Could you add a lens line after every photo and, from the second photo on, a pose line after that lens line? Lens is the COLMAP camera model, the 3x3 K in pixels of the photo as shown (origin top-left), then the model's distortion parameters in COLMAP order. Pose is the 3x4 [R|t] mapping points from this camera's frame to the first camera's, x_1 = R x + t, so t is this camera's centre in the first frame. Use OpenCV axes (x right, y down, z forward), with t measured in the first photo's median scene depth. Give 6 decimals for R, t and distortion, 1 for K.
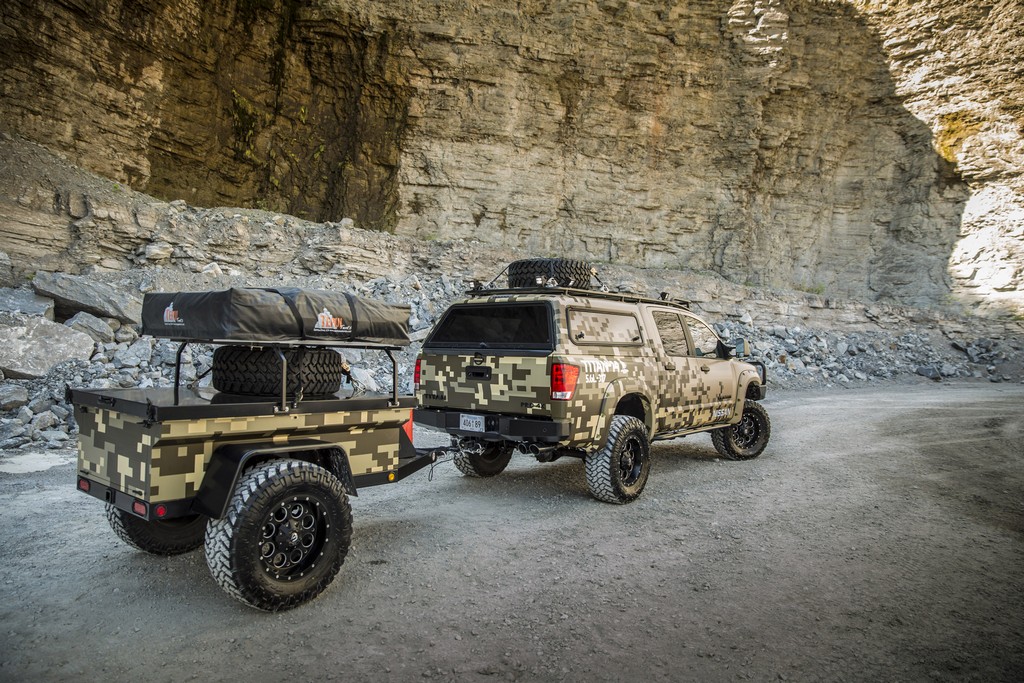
lens RADIAL K [[781.6, 0, 534.2], [0, 781.6, 333.3], [0, 0, 1]] dist [-0.097410, 0.072061]
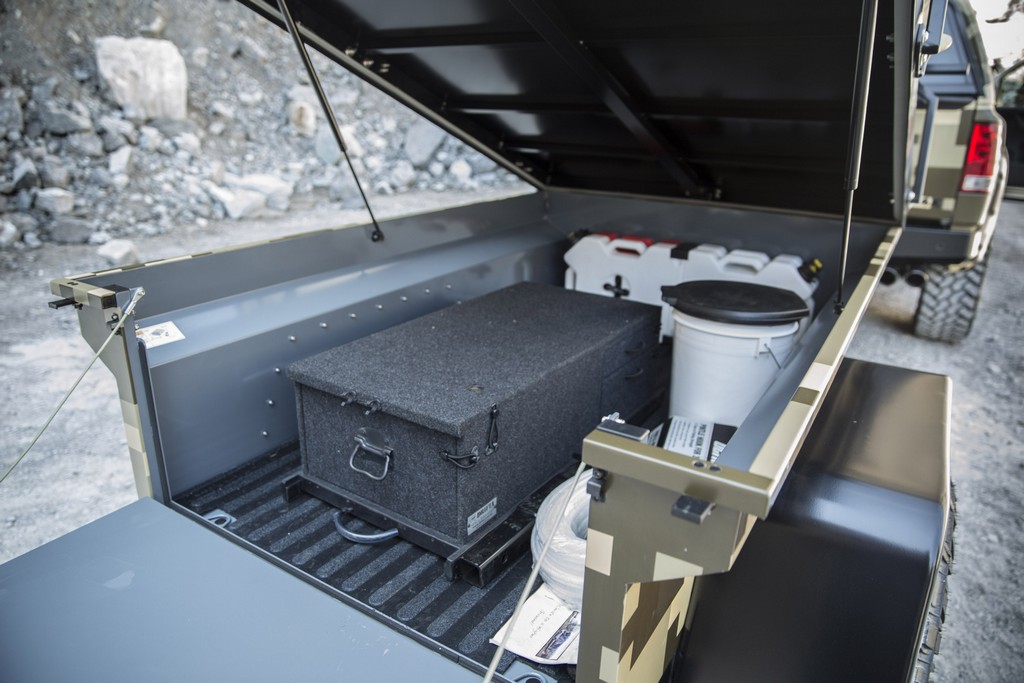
lens RADIAL K [[692.9, 0, 517.7], [0, 692.9, 347.5], [0, 0, 1]] dist [-0.106627, 0.065197]
pose [[0.993876, -0.054508, 0.096123, -0.344557], [0.015583, 0.930317, 0.366425, 0.018437], [-0.109398, -0.362683, 0.925469, 0.842235]]
